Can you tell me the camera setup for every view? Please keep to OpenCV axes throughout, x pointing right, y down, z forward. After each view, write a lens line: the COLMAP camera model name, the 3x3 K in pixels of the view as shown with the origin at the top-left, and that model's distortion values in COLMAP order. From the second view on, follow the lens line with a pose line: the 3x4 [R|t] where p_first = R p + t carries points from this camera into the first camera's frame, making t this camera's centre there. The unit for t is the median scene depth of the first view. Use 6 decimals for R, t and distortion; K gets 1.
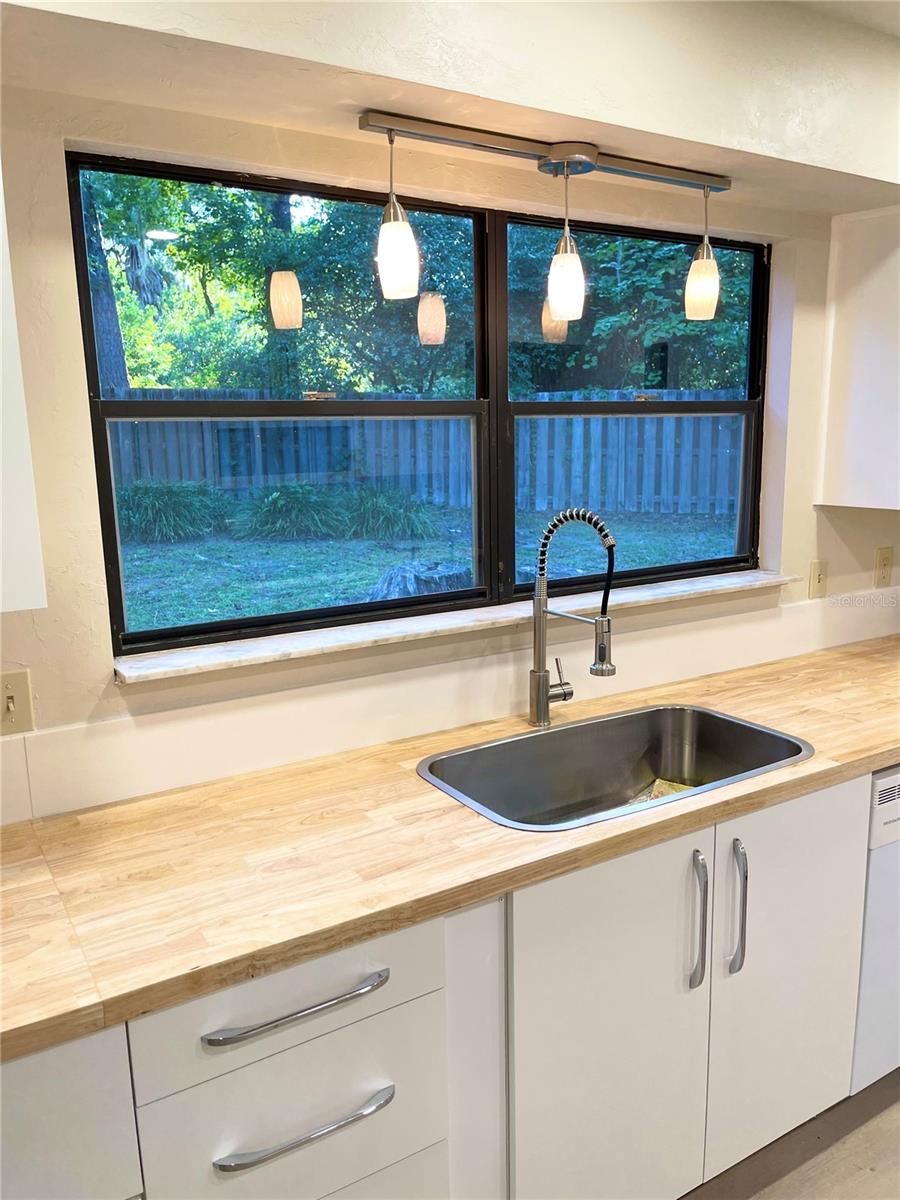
lens RADIAL K [[904.7, 0, 457.0], [0, 904.7, 605.7], [0, 0, 1]] dist [0.067676, -0.084833]
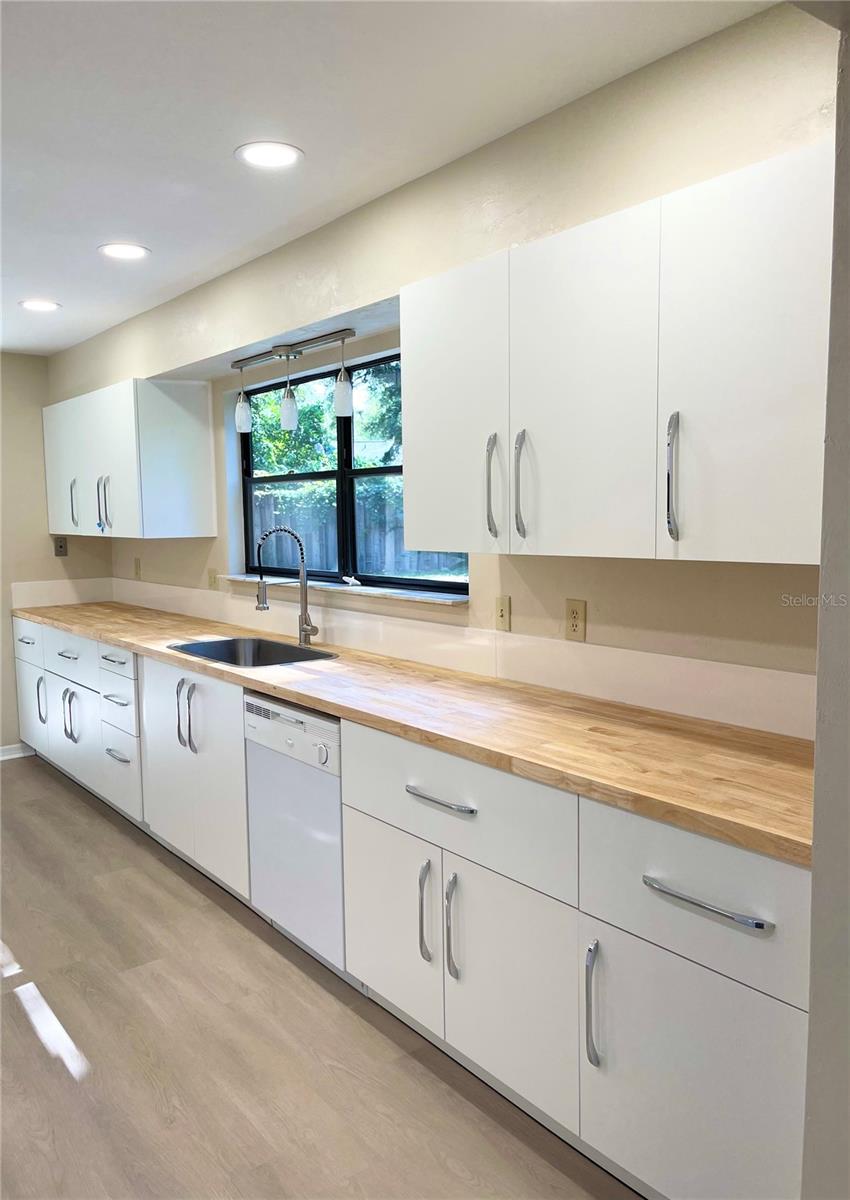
lens RADIAL K [[914.1, 0, 426.3], [0, 914.1, 603.4], [0, 0, 1]] dist [0.007483, 0.002865]
pose [[0.096219, 0.118731, -0.988253, 1.936691], [-0.164985, 0.981028, 0.101800, -0.181583], [0.981591, 0.153252, 0.113983, 1.020942]]
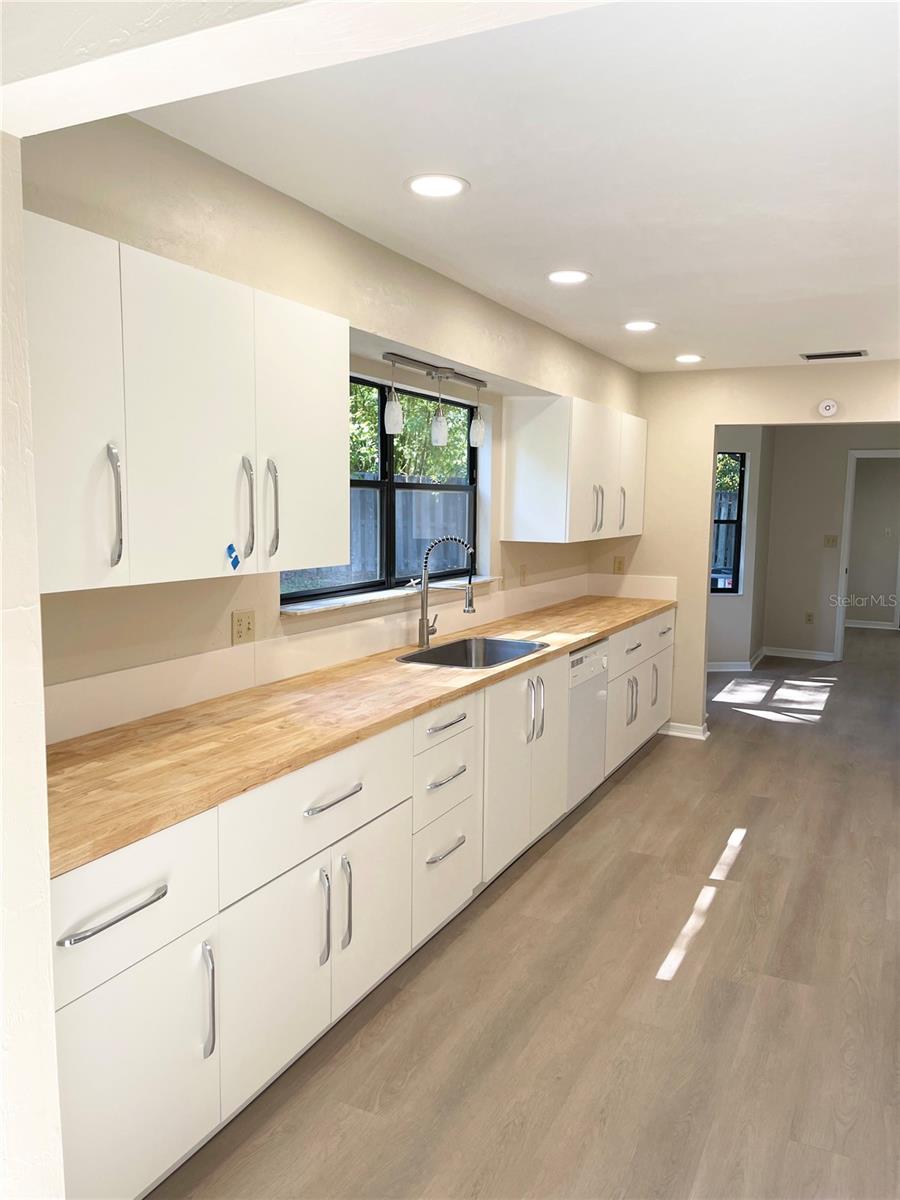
lens RADIAL K [[904.7, 0, 451.7], [0, 904.7, 596.9], [0, 0, 1]] dist [0.067676, -0.084833]
pose [[0.852800, -0.025032, 0.521637, -0.877567], [0.067880, 0.995690, -0.063194, 0.152297], [-0.517807, 0.089301, 0.850824, -0.699240]]
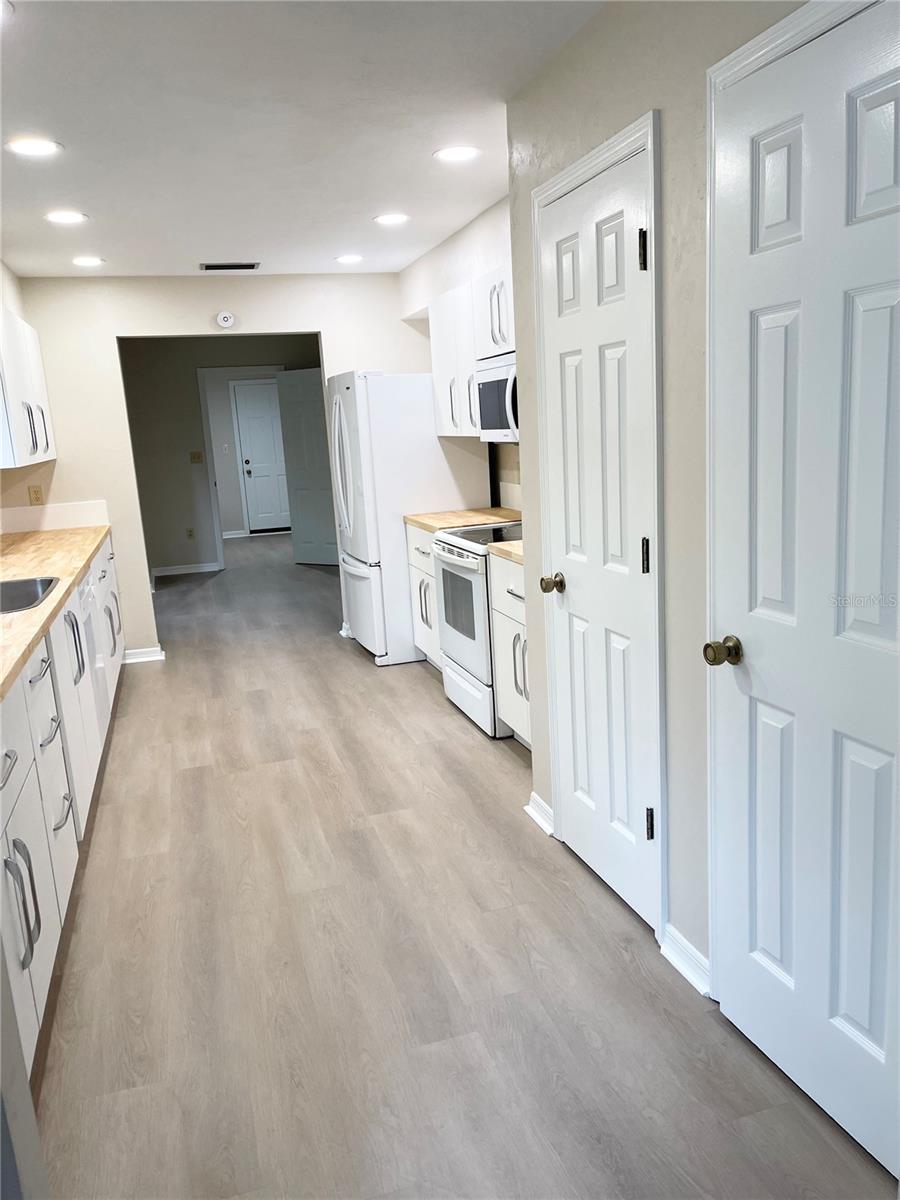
lens RADIAL K [[904.7, 0, 446.1], [0, 904.7, 600.1], [0, 0, 1]] dist [0.067676, -0.084833]
pose [[0.269944, -0.189775, 0.943989, -1.151979], [0.236514, 0.963418, 0.126047, 0.143266], [-0.933376, 0.189241, 0.304953, -0.355276]]
